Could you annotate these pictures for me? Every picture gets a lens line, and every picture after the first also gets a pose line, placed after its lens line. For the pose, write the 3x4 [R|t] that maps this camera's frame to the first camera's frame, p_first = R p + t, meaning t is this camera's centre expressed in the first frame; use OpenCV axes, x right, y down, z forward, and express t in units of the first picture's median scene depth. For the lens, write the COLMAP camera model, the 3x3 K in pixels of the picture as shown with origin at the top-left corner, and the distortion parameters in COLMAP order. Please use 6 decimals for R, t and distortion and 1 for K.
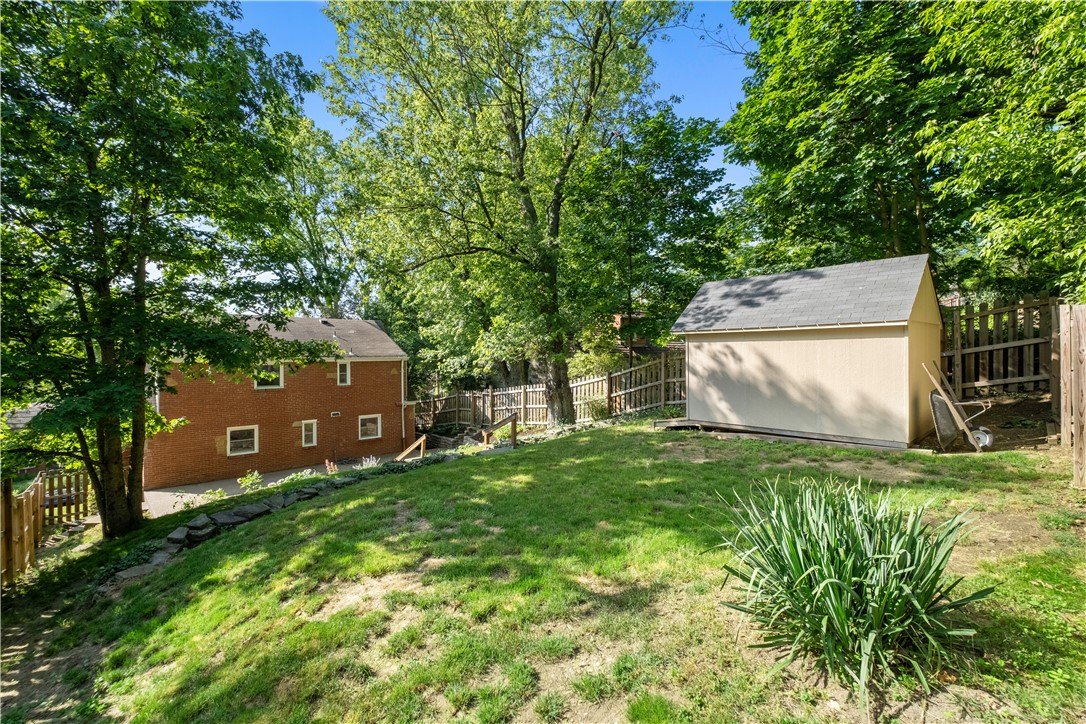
lens RADIAL K [[486.4, 0, 541.0], [0, 486.4, 340.2], [0, 0, 1]] dist [0.001113, 0.000007]
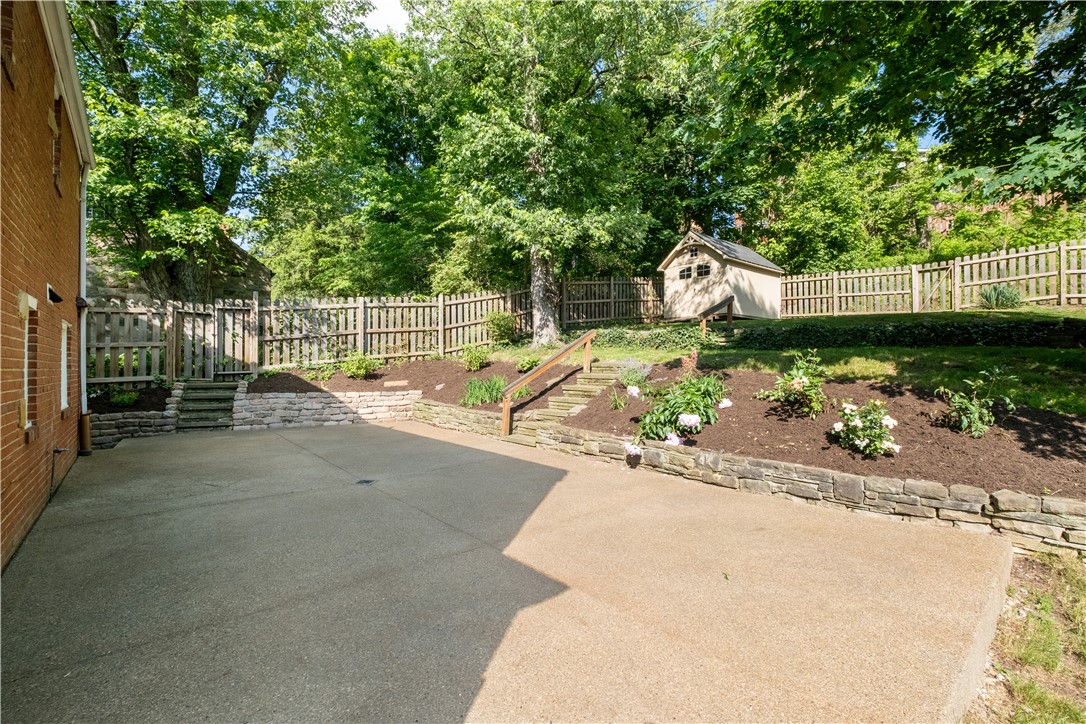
lens RADIAL K [[476.7, 0, 543.0], [0, 476.7, 362.0], [0, 0, 1]] dist [-0.001403, -0.006861]
pose [[0.041995, 0.017269, 0.998969, -0.793970], [-0.031013, 0.999391, -0.015972, 0.226306], [-0.998636, -0.030310, 0.042505, 0.943439]]
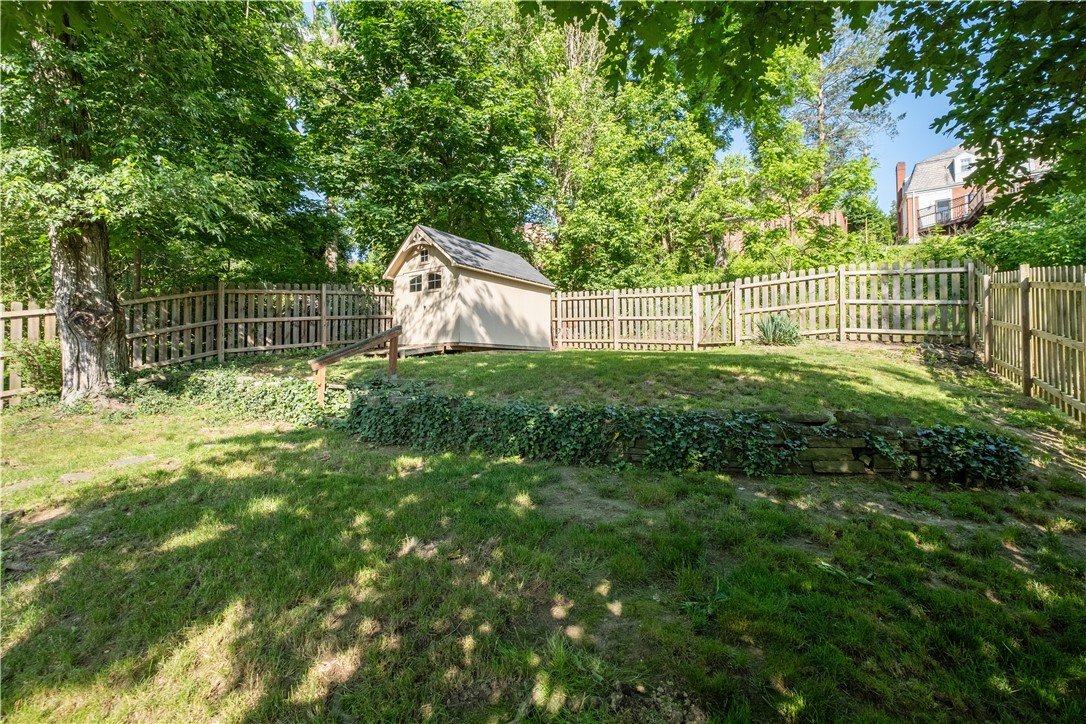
lens RADIAL K [[476.7, 0, 543.0], [0, 476.7, 362.0], [0, 0, 1]] dist [-0.001403, -0.006861]
pose [[-0.222569, 0.026431, 0.974559, -0.511988], [-0.023229, 0.999205, -0.032405, 0.148343], [-0.974640, -0.029851, -0.221778, 0.650467]]
